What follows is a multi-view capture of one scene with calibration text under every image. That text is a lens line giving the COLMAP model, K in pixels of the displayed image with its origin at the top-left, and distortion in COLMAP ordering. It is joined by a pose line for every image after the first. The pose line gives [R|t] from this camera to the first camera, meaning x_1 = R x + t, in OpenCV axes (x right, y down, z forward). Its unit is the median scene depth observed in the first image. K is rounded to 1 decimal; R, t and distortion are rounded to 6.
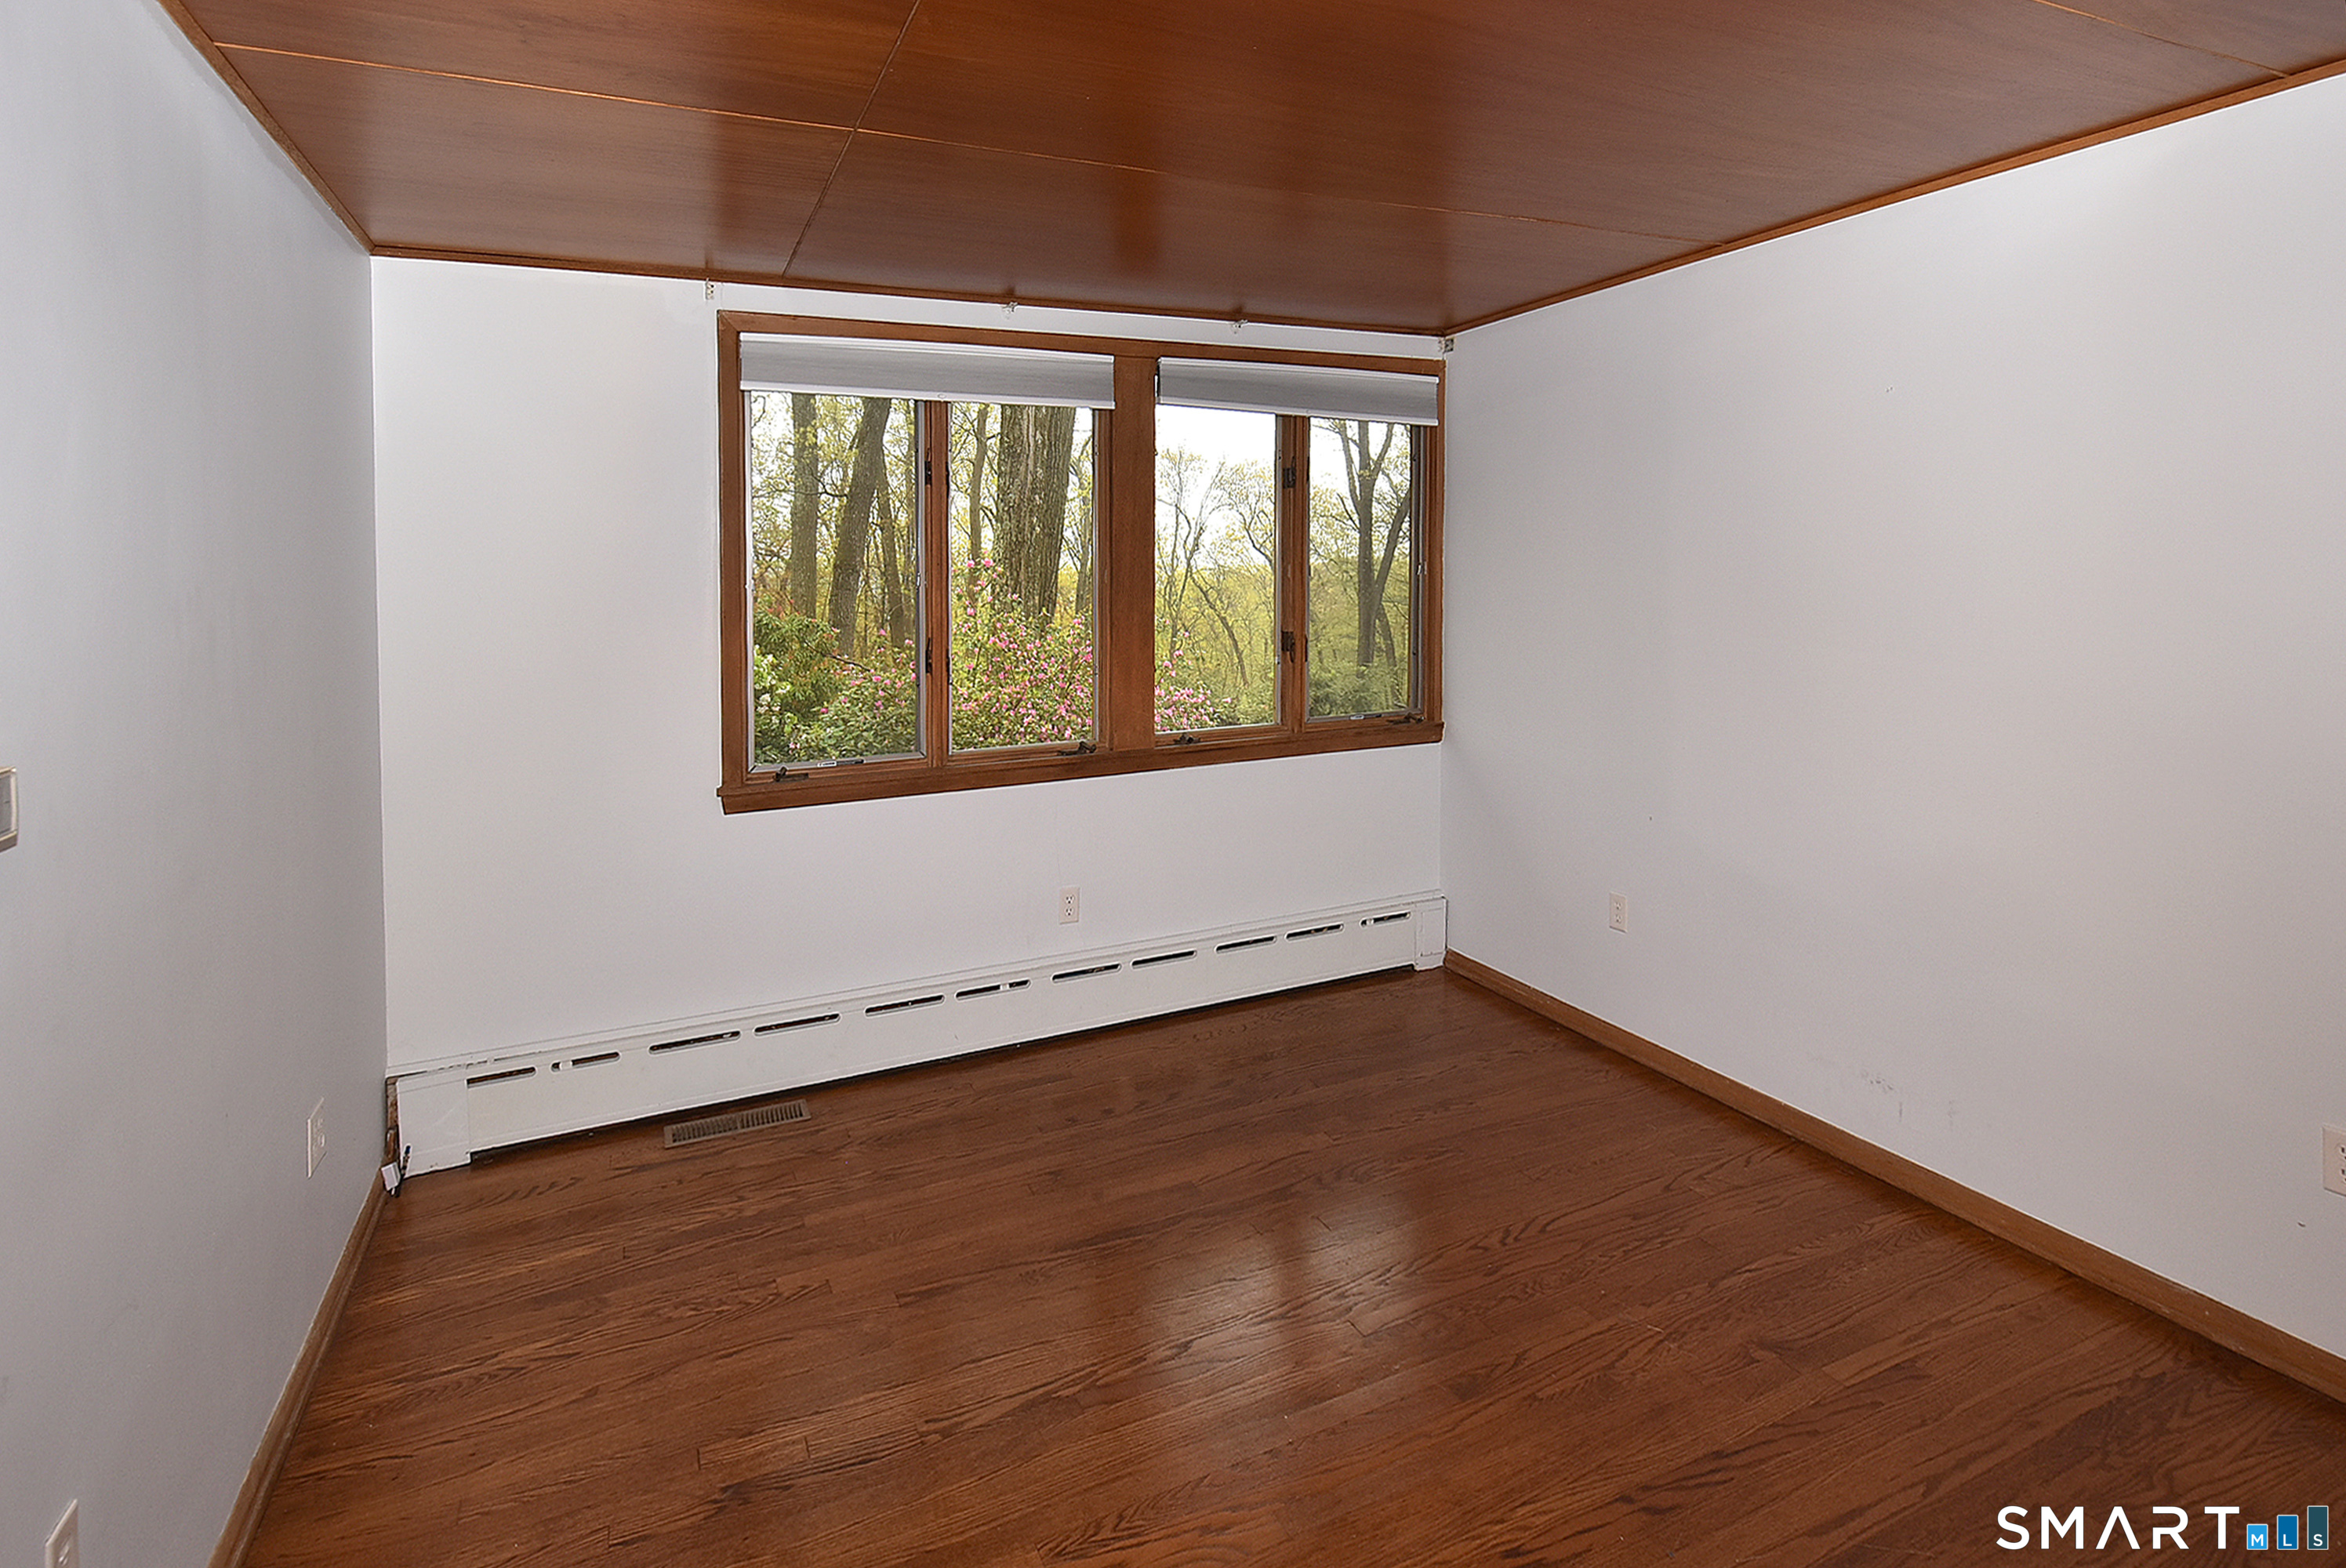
lens RADIAL K [[1113.3, 0, 1173.0], [0, 1113.3, 784.0], [0, 0, 1]] dist [-0.003268, -0.002023]
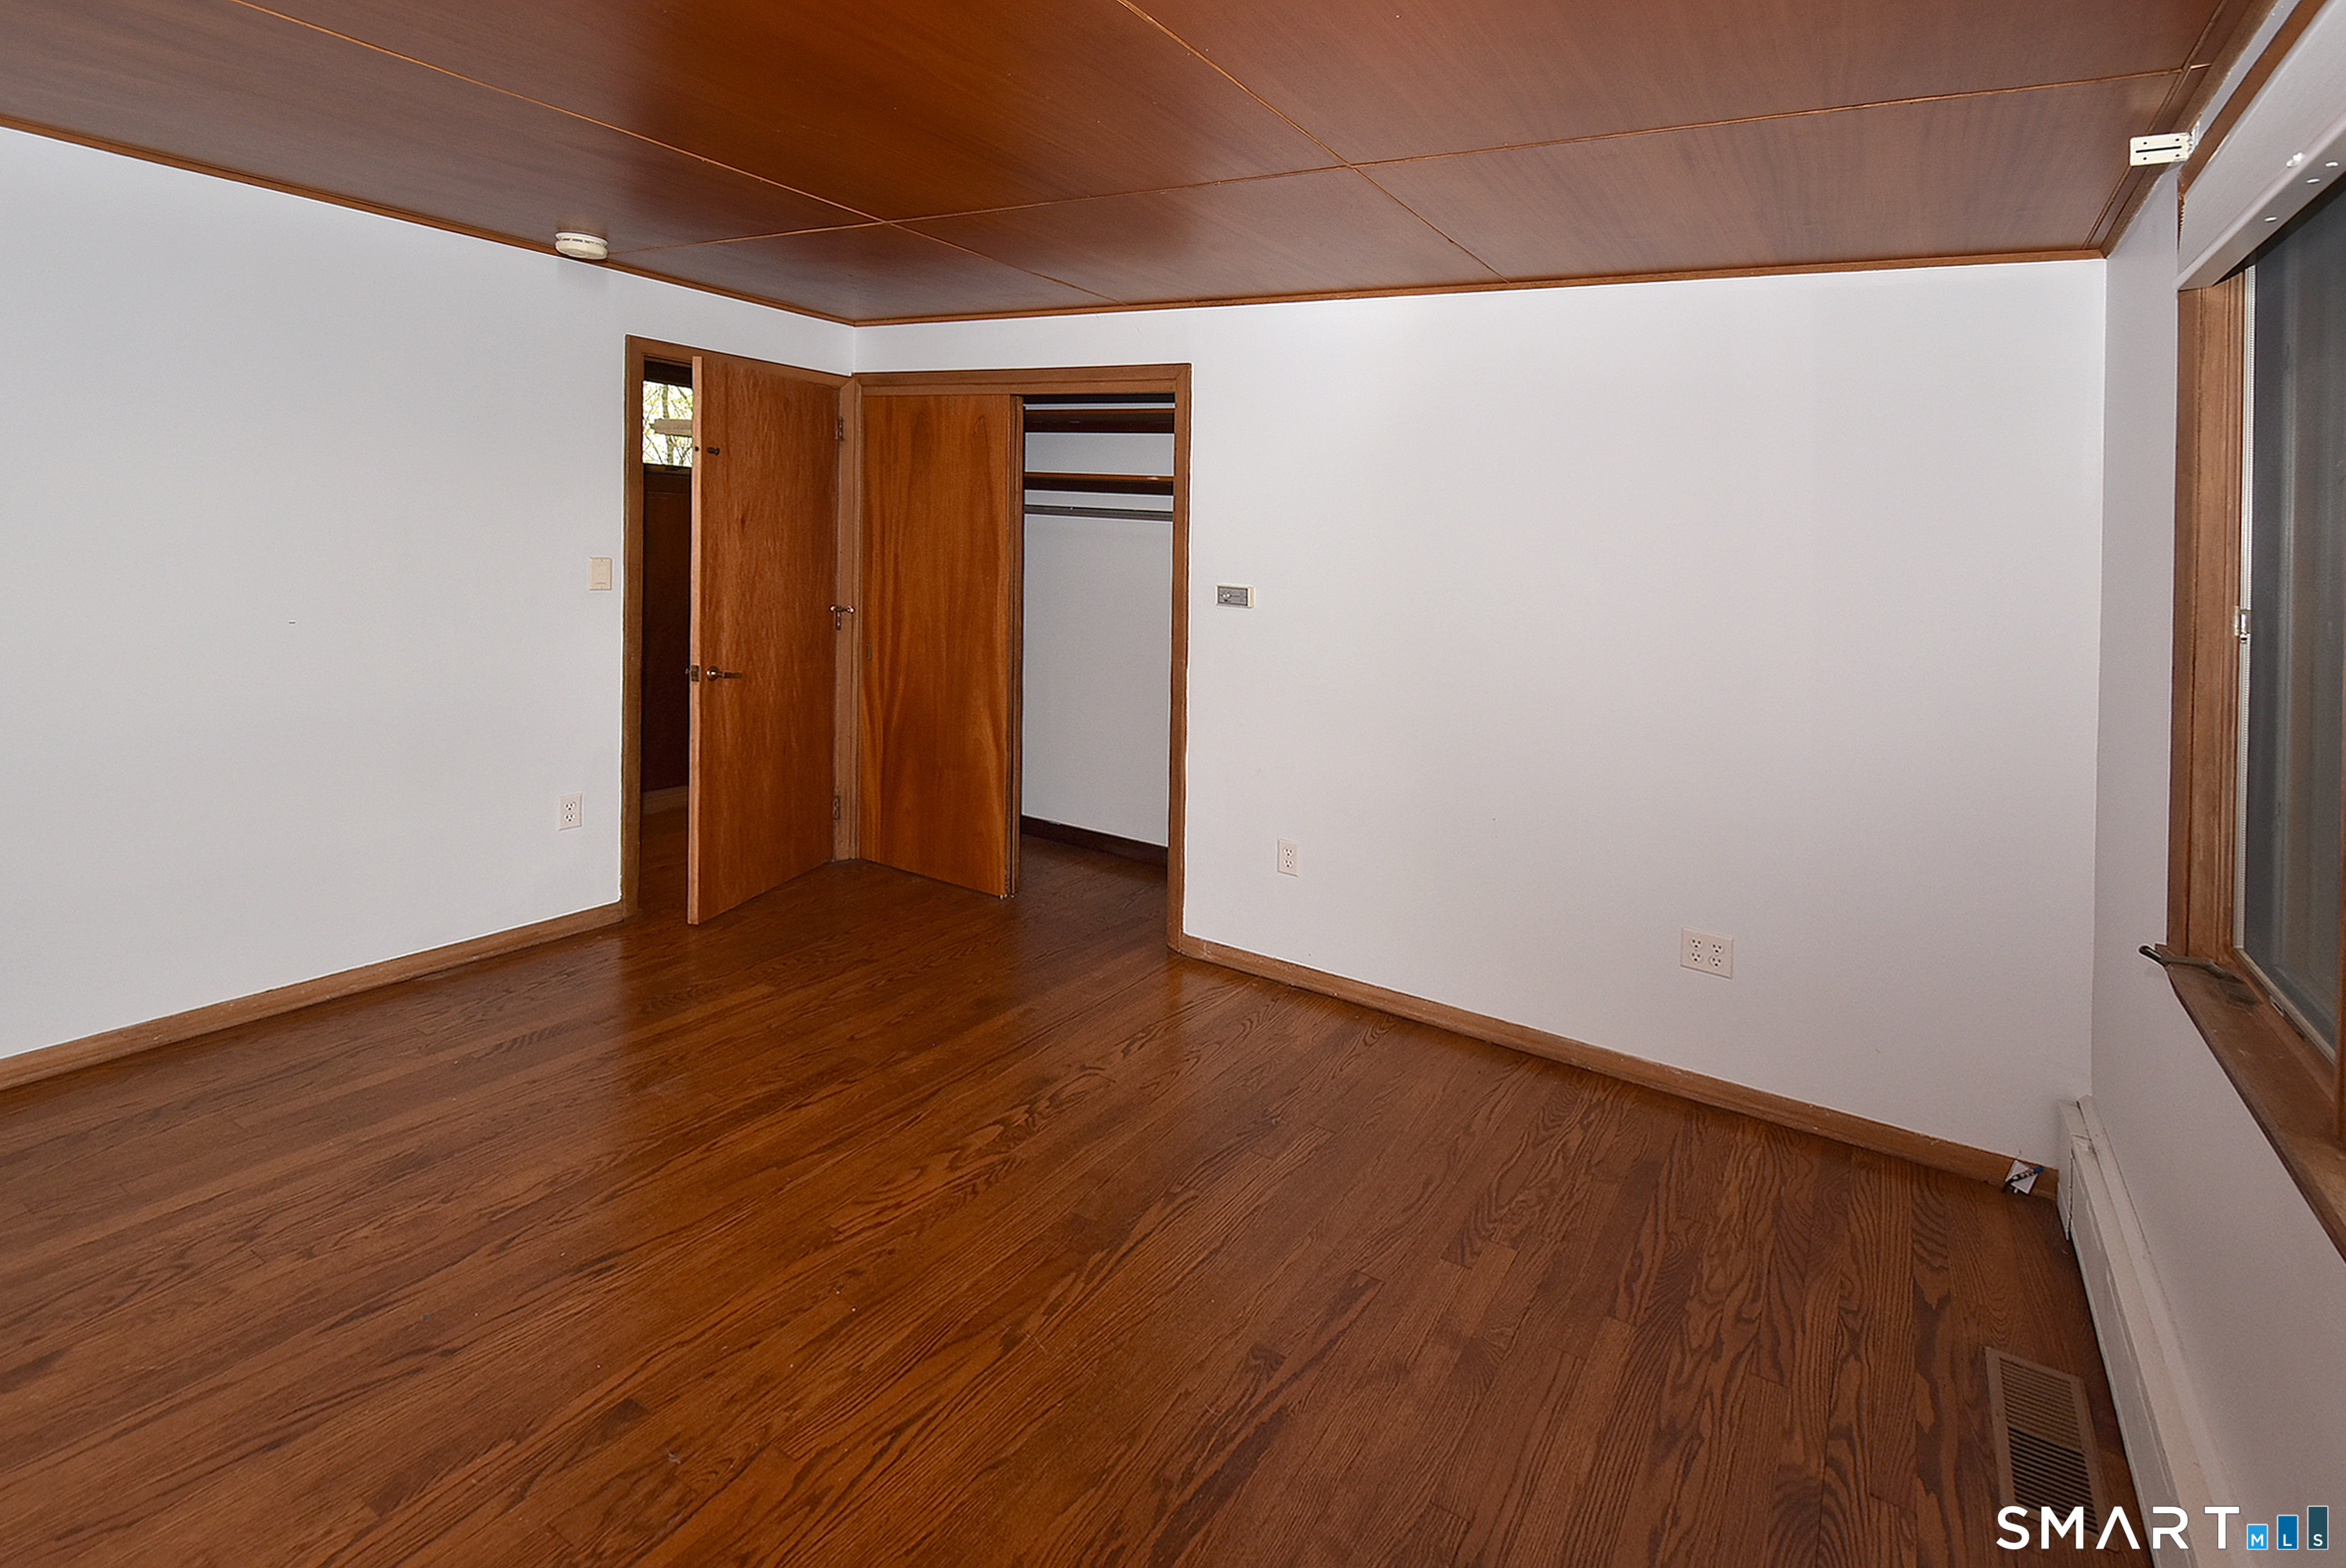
lens RADIAL K [[1113.3, 0, 1173.0], [0, 1113.3, 784.0], [0, 0, 1]] dist [-0.003268, -0.002023]
pose [[-0.846614, 0.088859, -0.524737, 0.274422], [-0.144536, 0.910518, 0.387384, -0.160952], [0.512205, 0.403808, -0.758014, 1.431904]]
